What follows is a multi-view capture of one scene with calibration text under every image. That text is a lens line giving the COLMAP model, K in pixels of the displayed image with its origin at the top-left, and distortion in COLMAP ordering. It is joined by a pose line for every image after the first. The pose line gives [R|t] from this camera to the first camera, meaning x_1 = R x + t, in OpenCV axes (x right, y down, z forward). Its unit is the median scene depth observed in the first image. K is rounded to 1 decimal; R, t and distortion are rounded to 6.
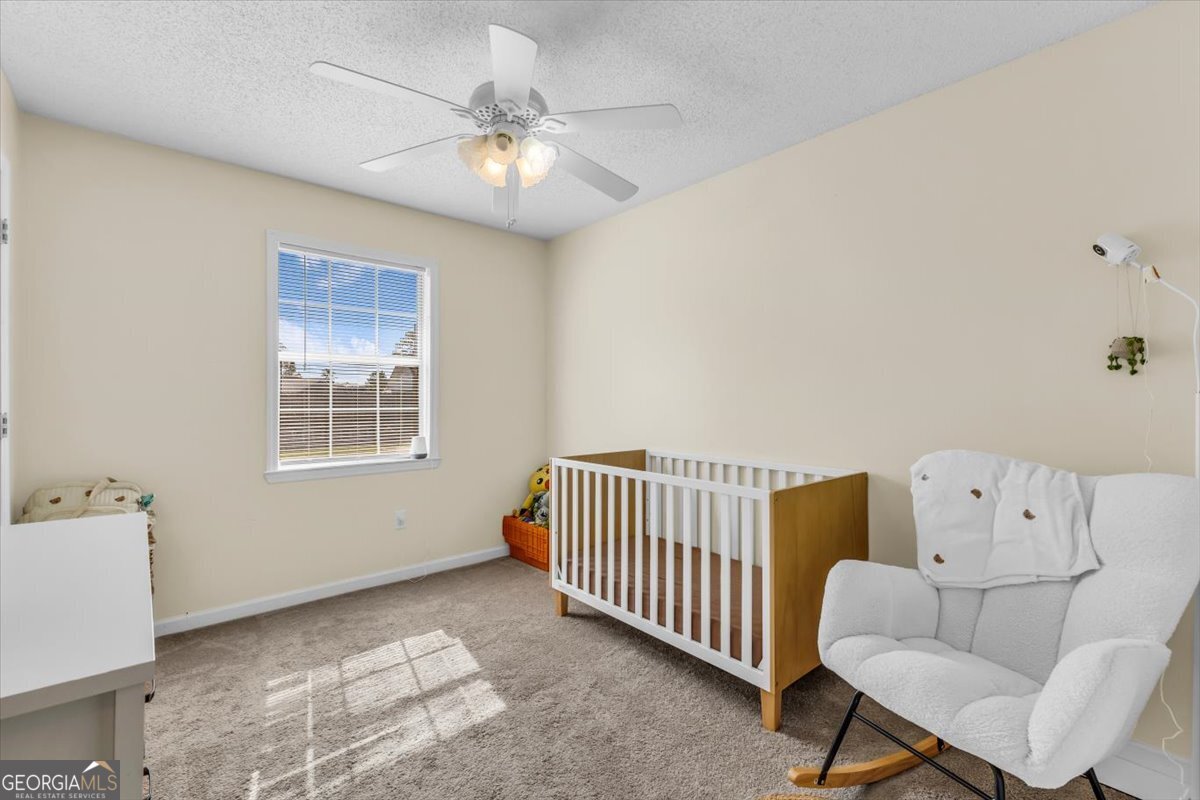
lens RADIAL K [[519.7, 0, 601.5], [0, 519.7, 399.7], [0, 0, 1]] dist [0.017247, -0.000483]
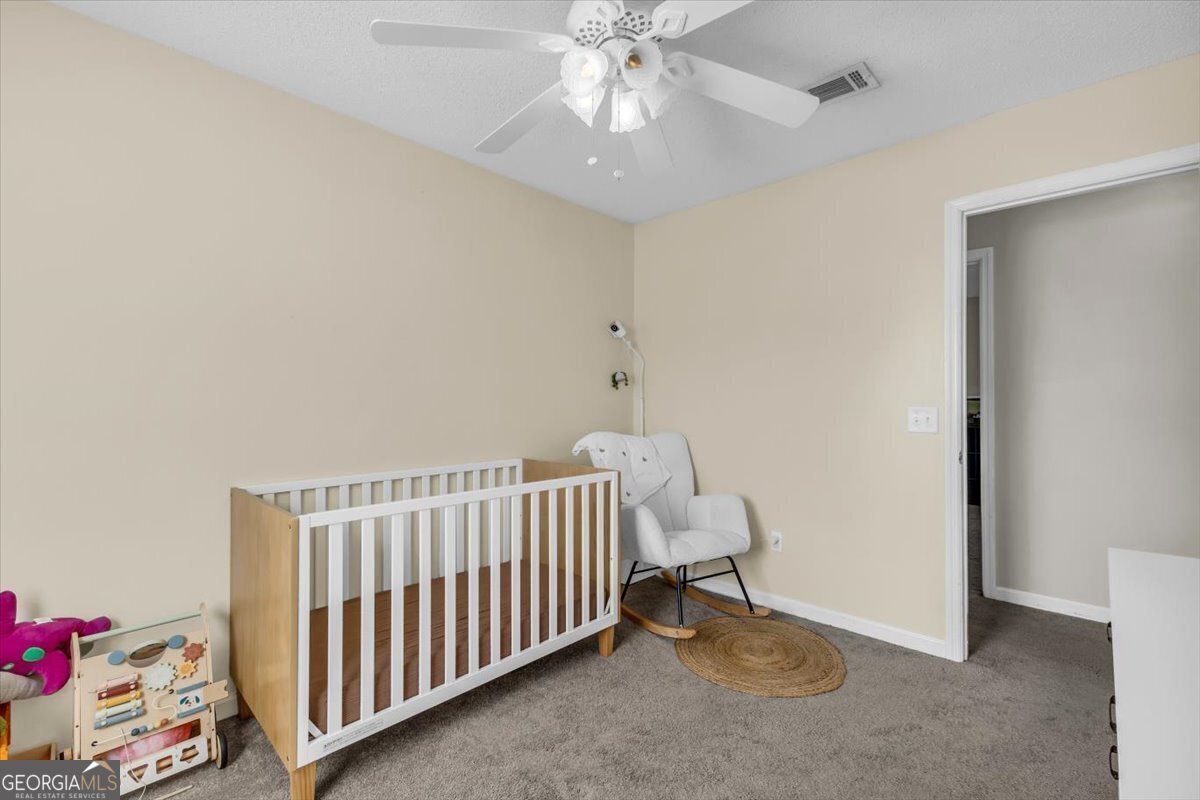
lens RADIAL K [[519.7, 0, 601.5], [0, 519.7, 399.7], [0, 0, 1]] dist [0.017247, -0.000483]
pose [[-0.078057, 0.000894, 0.996949, -0.828727], [0.003182, 0.999995, -0.000647, -0.004766], [-0.996944, 0.003121, -0.078059, 0.955207]]
